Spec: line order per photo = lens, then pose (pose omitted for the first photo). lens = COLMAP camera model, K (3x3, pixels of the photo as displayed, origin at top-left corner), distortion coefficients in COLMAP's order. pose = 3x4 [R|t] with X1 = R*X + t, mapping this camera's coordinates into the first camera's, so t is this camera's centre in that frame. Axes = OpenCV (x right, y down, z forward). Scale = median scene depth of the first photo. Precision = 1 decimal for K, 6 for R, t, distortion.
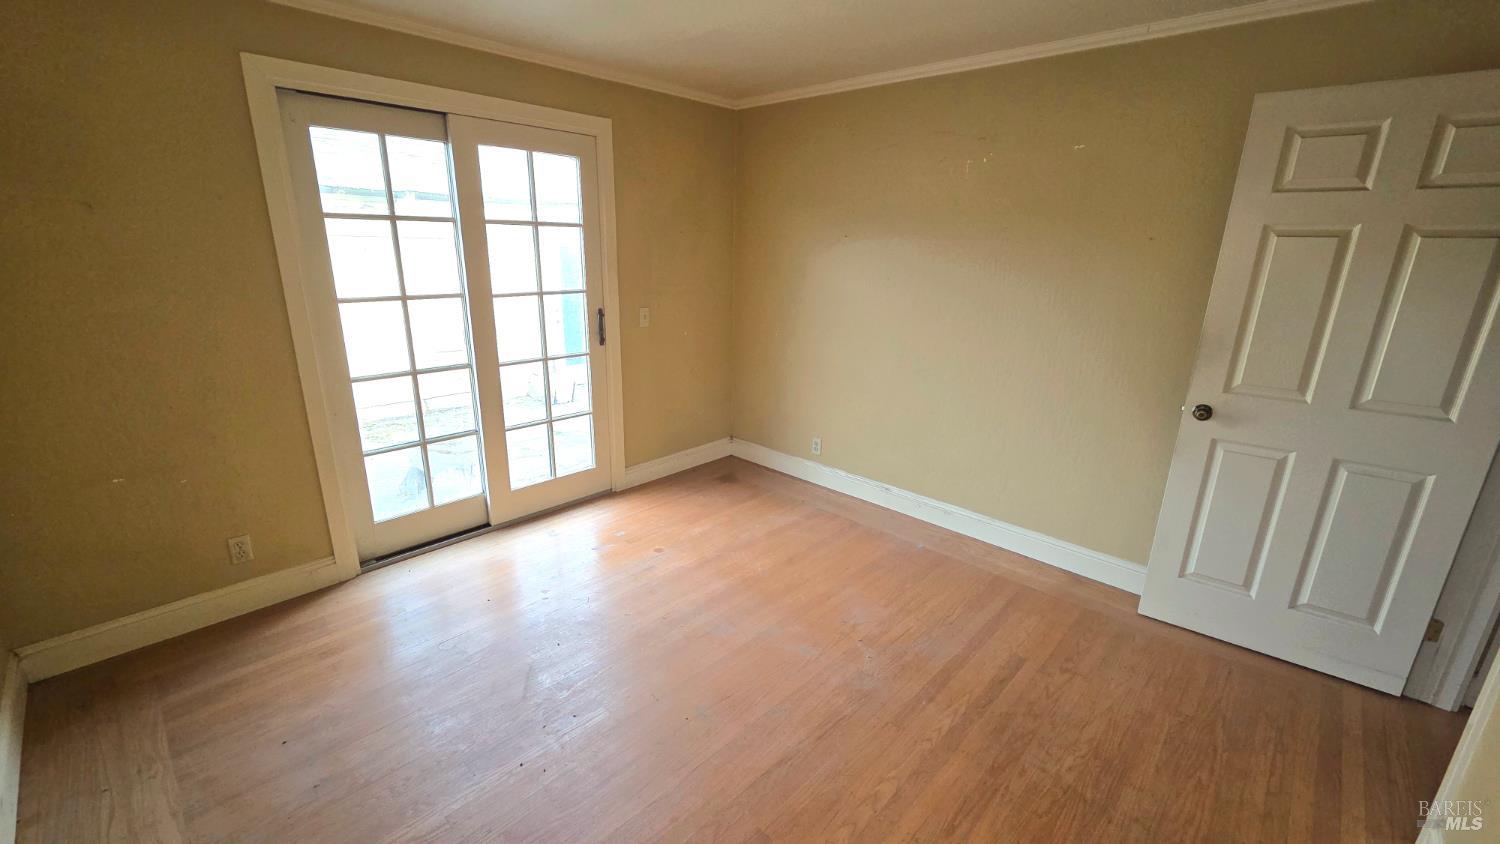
lens RADIAL K [[616.4, 0, 743.8], [0, 616.4, 423.7], [0, 0, 1]] dist [0.000195, -0.000109]
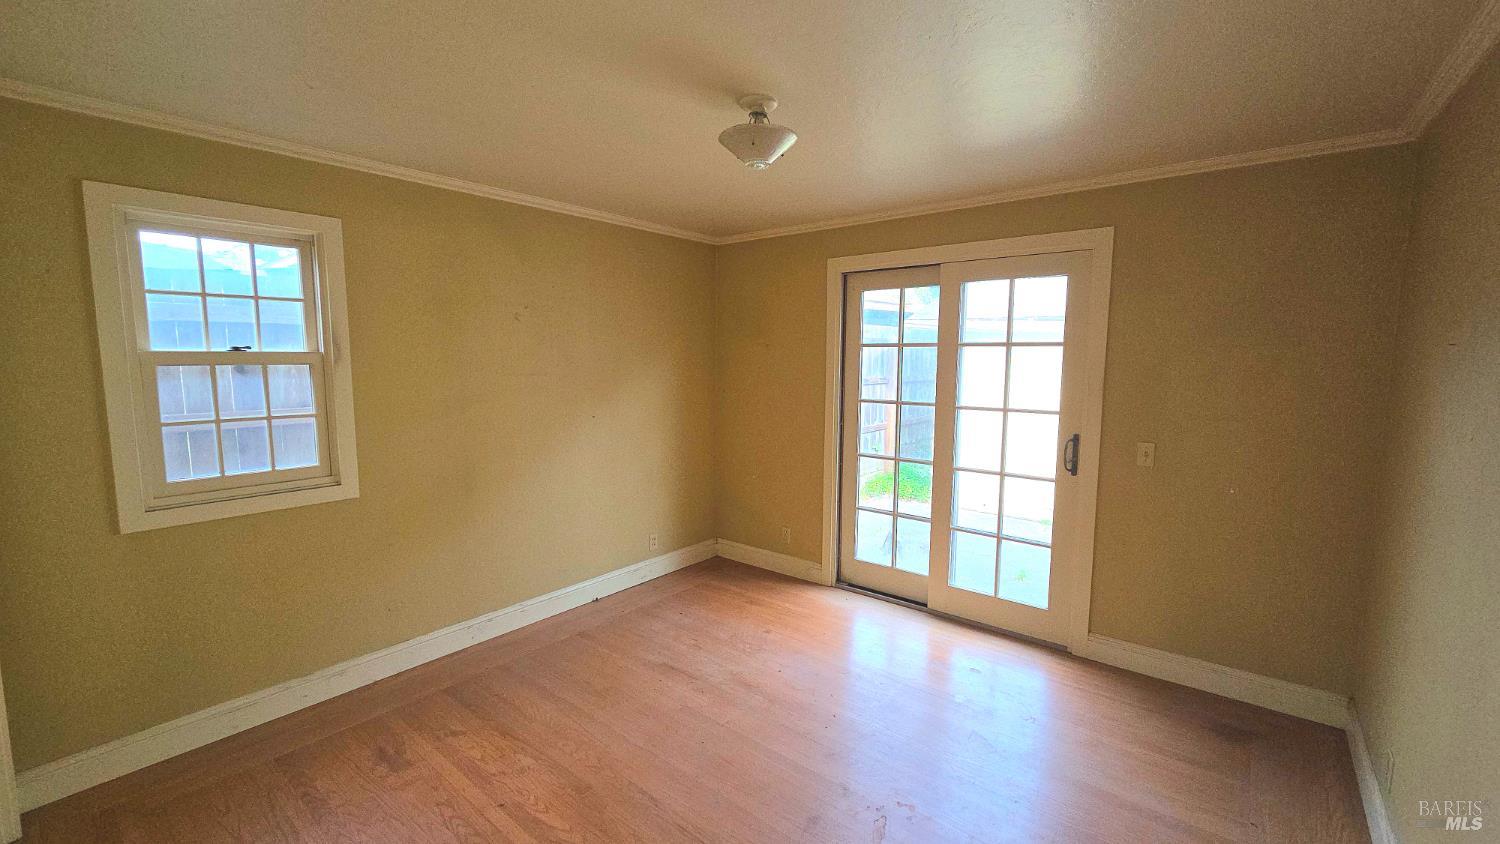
lens RADIAL K [[616.4, 0, 743.8], [0, 616.4, 423.7], [0, 0, 1]] dist [0.000195, -0.000109]
pose [[0.066571, 0.093089, -0.993430, 0.663334], [-0.282257, 0.956728, 0.070735, -0.141257], [0.957026, 0.275693, 0.089965, 0.504580]]
